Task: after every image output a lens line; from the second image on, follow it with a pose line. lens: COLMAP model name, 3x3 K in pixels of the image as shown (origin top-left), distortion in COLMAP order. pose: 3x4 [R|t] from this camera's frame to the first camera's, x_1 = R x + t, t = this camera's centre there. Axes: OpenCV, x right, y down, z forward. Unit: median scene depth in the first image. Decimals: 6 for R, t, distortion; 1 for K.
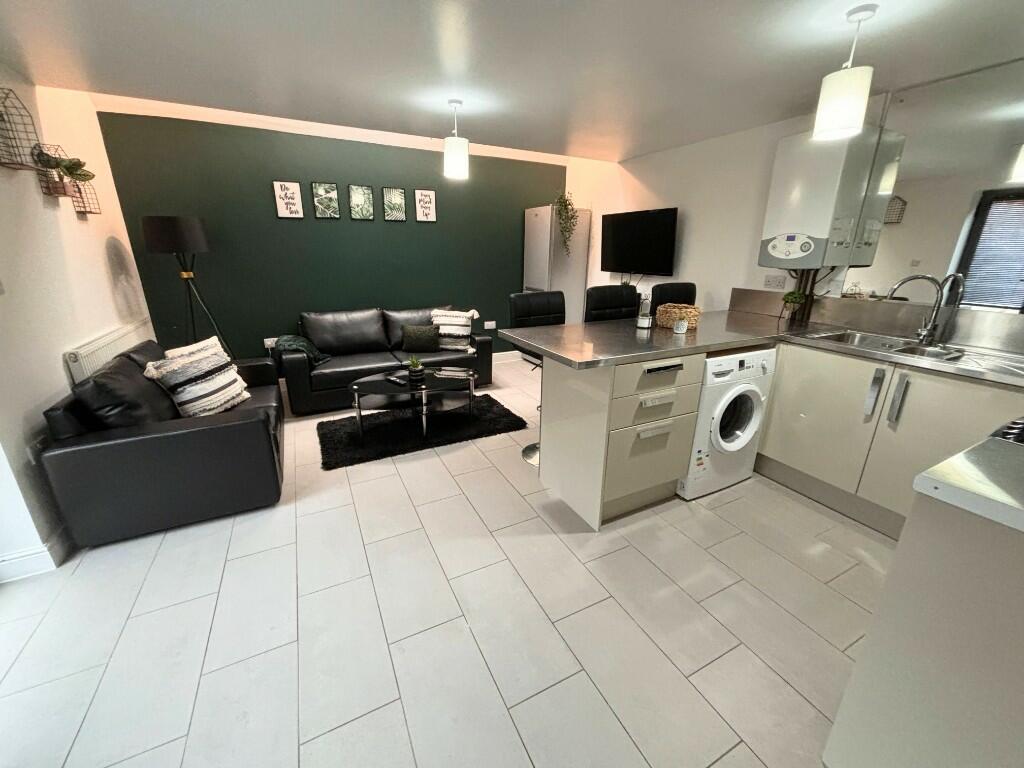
lens RADIAL K [[410.0, 0, 511.2], [0, 410.0, 383.0], [0, 0, 1]] dist [0.001059, -0.000834]
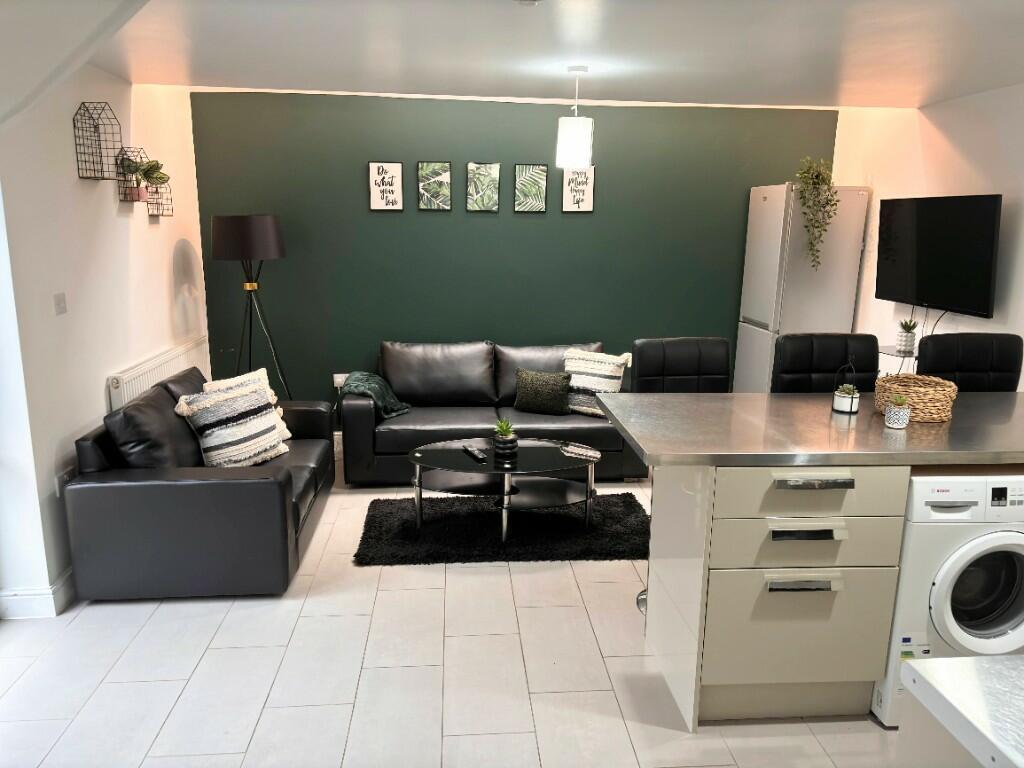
lens RADIAL K [[767.5, 0, 514.9], [0, 767.5, 389.8], [0, 0, 1]] dist [0.055715, -0.063855]
pose [[0.925682, 0.086521, -0.368277, 0.217023], [-0.123942, 0.989128, -0.079153, -0.014426], [0.357424, 0.118915, 0.926341, -0.147328]]
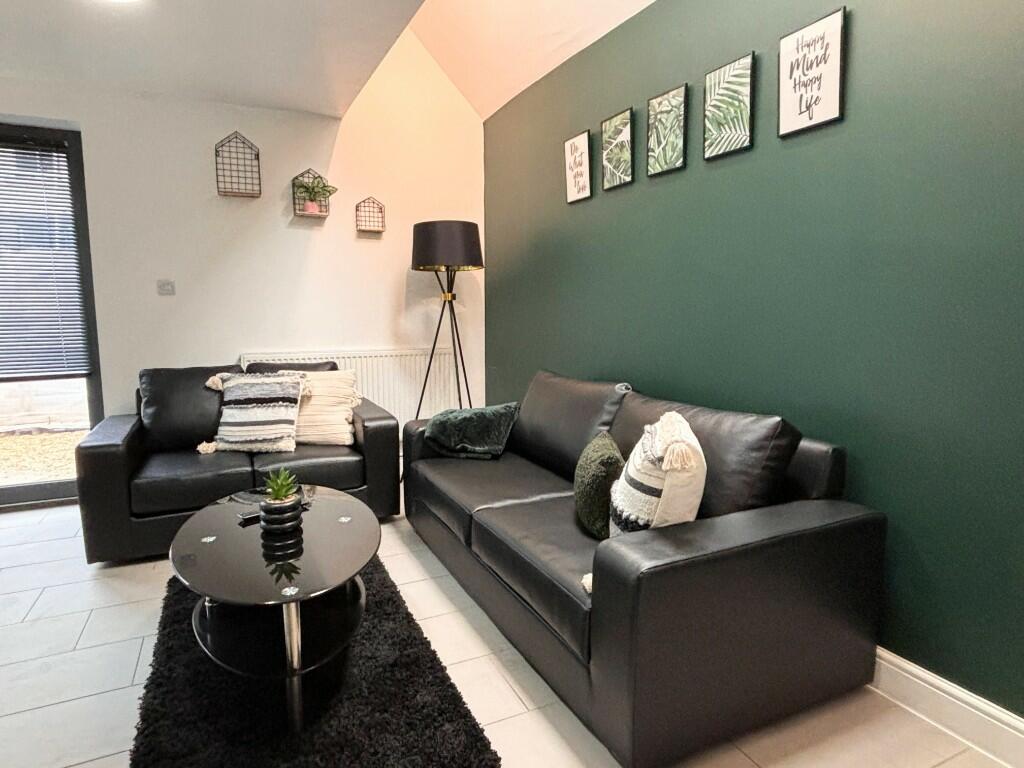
lens RADIAL K [[593.6, 0, 507.2], [0, 593.6, 383.2], [0, 0, 1]] dist [-0.002075, -0.003602]
pose [[-0.031442, 0.116244, -0.992723, 0.304690], [-0.310905, 0.942804, 0.120246, -0.264833], [0.949921, 0.312424, 0.006497, 1.086551]]
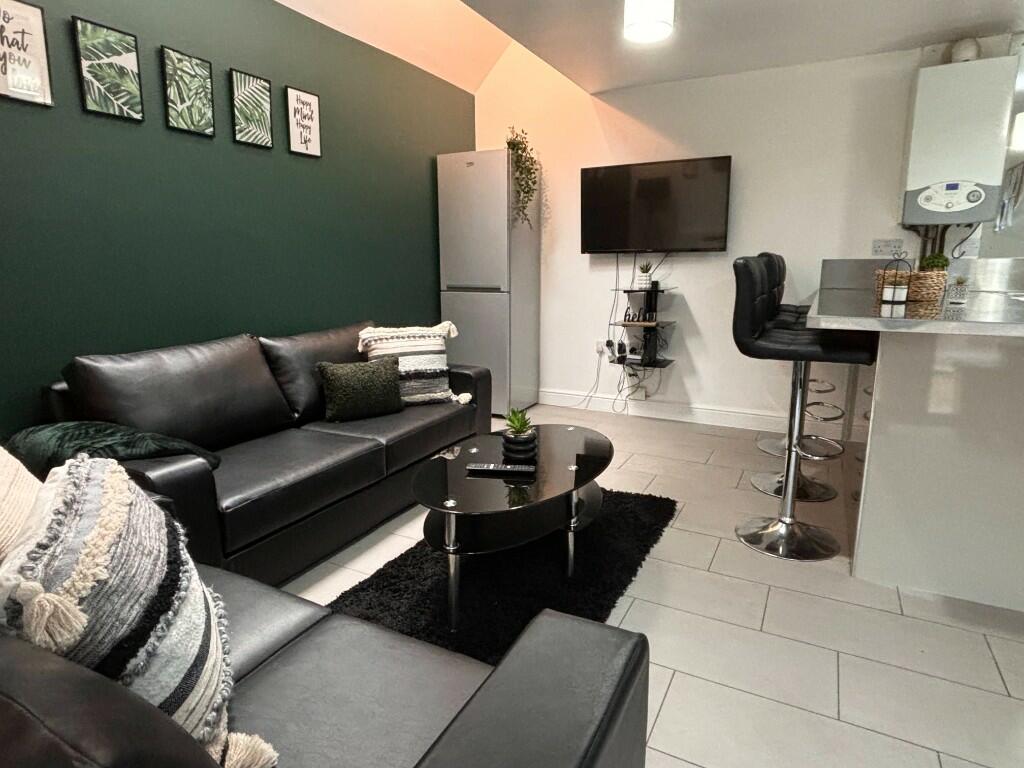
lens RADIAL K [[593.6, 0, 507.2], [0, 593.6, 383.2], [0, 0, 1]] dist [-0.002075, -0.003602]
pose [[0.819005, -0.127562, 0.559427, -0.561051], [0.190863, 0.980020, -0.055958, -0.053707], [-0.541112, 0.152604, 0.826989, 0.418371]]
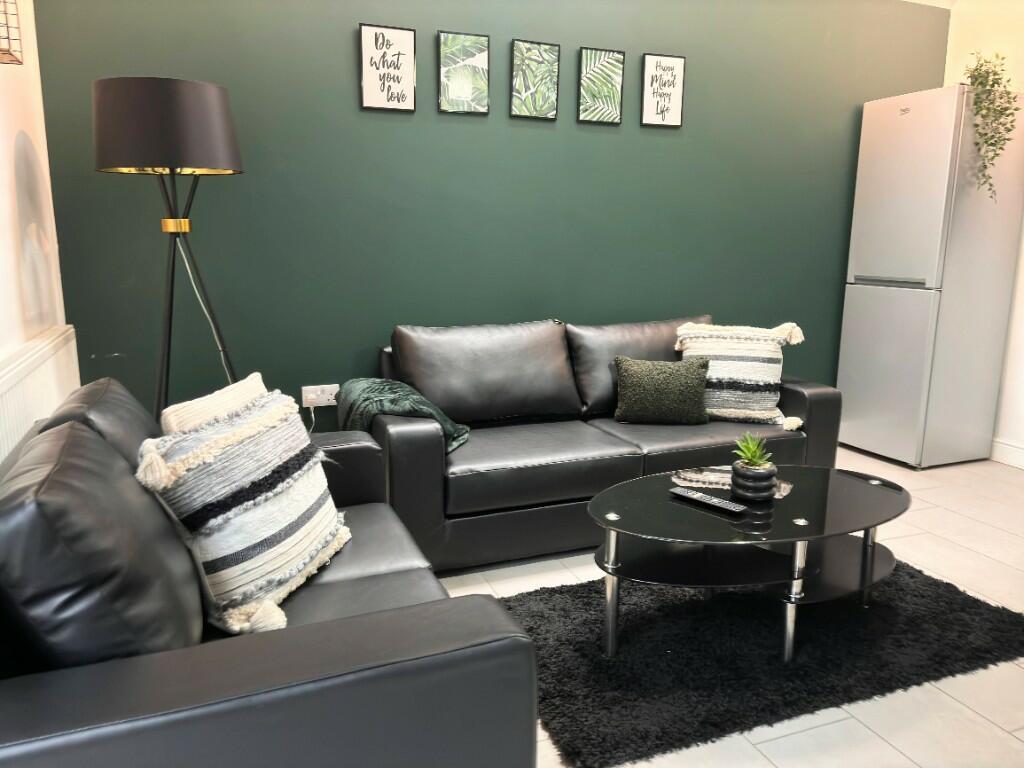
lens RADIAL K [[774.3, 0, 526.8], [0, 774.3, 379.9], [0, 0, 1]] dist [0.053827, -0.045299]
pose [[0.995962, 0.014615, -0.088573, -0.346674], [-0.026200, 0.991025, -0.131086, -0.015752], [0.085863, 0.132877, 0.987406, 0.258605]]
